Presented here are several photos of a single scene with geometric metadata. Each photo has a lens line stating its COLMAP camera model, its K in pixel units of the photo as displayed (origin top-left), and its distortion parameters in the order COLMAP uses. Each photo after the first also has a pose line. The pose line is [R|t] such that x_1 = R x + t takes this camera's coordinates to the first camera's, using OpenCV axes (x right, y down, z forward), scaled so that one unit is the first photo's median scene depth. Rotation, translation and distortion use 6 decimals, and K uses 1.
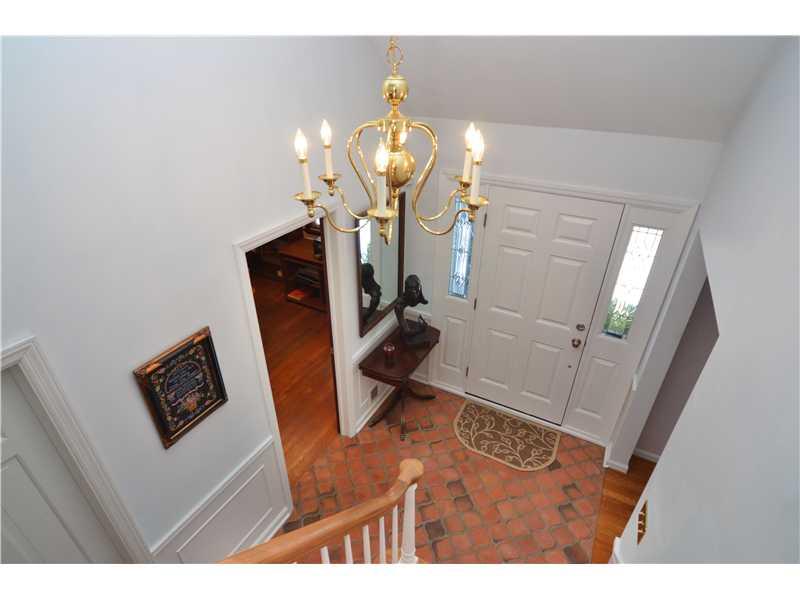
lens RADIAL K [[431.5, 0, 402.2], [0, 431.5, 314.2], [0, 0, 1]] dist [-0.021239, 0.000055]
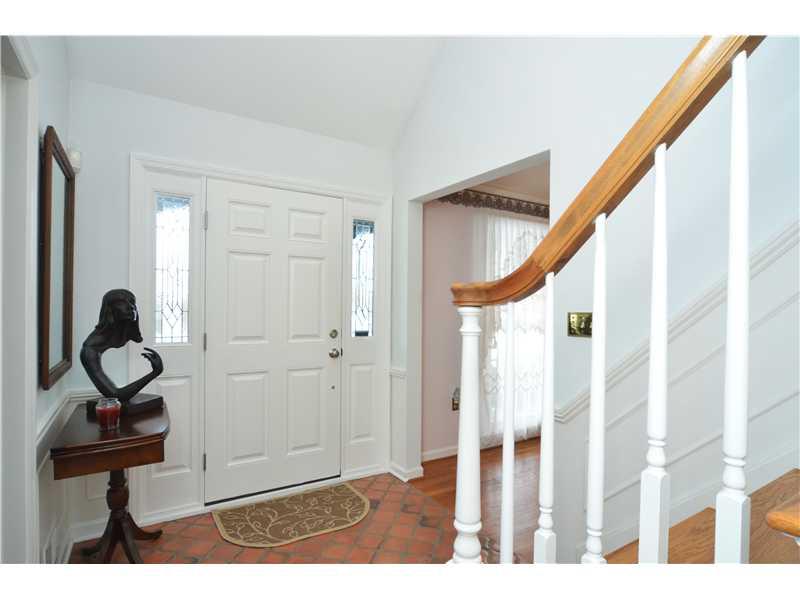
lens RADIAL K [[431.5, 0, 402.2], [0, 431.5, 314.2], [0, 0, 1]] dist [-0.021239, 0.000055]
pose [[0.498422, -0.022624, 0.866639, -0.291388], [0.454060, 0.858392, -0.238731, 0.261544], [-0.738515, 0.512495, 0.438114, 0.430284]]
